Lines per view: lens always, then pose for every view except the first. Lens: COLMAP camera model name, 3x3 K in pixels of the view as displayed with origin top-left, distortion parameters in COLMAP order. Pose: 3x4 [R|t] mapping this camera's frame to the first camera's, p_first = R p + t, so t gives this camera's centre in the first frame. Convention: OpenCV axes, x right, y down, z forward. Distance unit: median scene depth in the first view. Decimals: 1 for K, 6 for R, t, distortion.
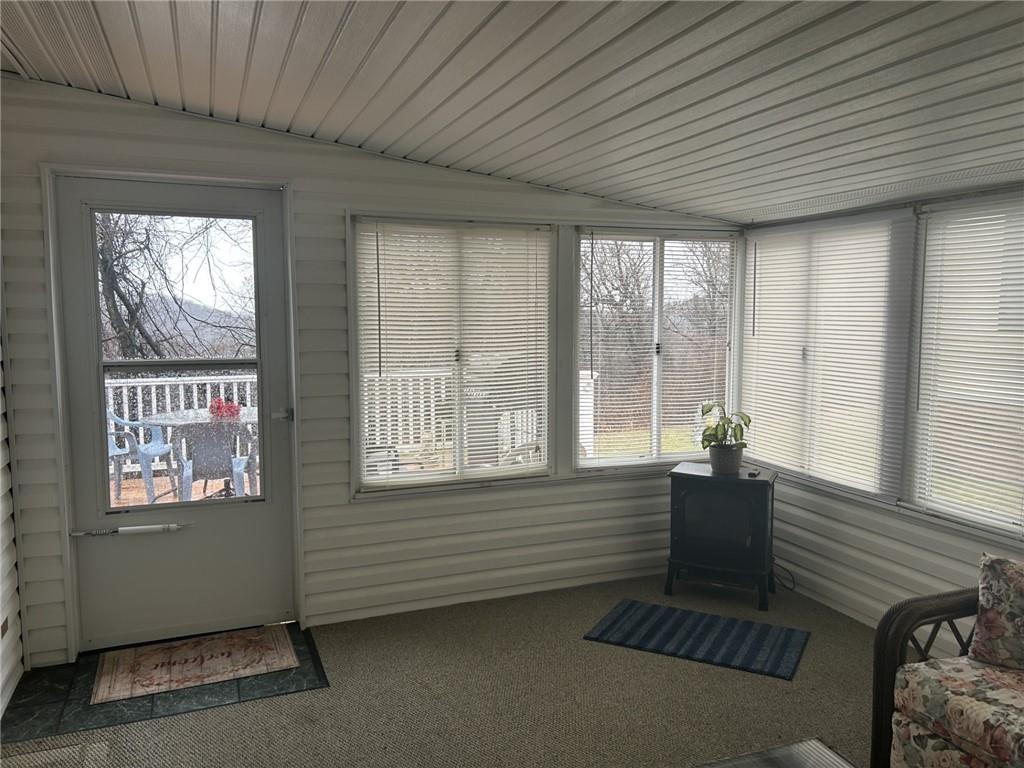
lens RADIAL K [[769.3, 0, 513.6], [0, 769.3, 384.3], [0, 0, 1]] dist [0.055063, -0.055762]
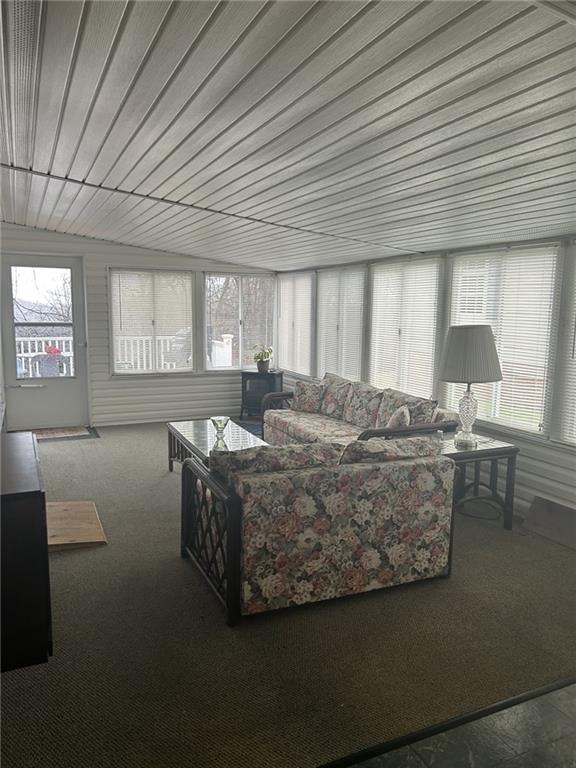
lens RADIAL K [[577.0, 0, 286.3], [0, 577.0, 385.3], [0, 0, 1]] dist [0.055063, -0.055762]
pose [[0.998464, 0.007633, 0.054874, 0.262998], [-0.010250, 0.998815, 0.047570, 0.072956], [-0.054446, -0.048060, 0.997359, -0.933677]]
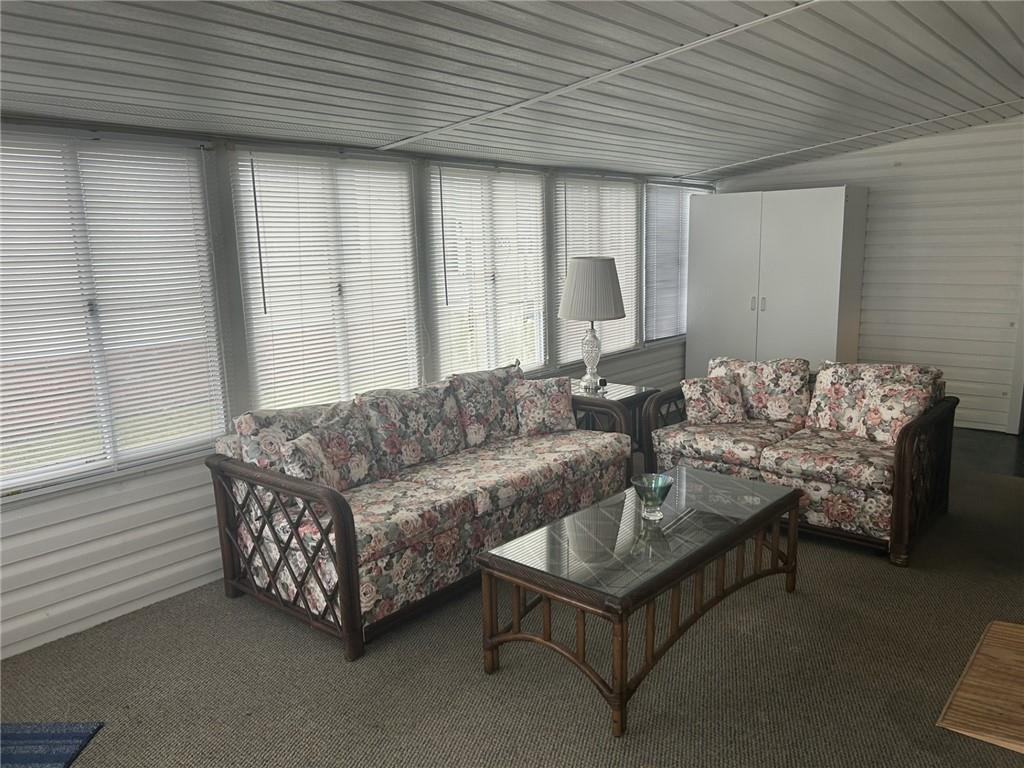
lens RADIAL K [[769.3, 0, 512.7], [0, 769.3, 384.0], [0, 0, 1]] dist [0.055063, -0.055762]
pose [[-0.474875, -0.145521, 0.867938, -0.358973], [0.103966, 0.970052, 0.219525, -0.064257], [-0.873891, 0.194483, -0.445524, 0.679176]]
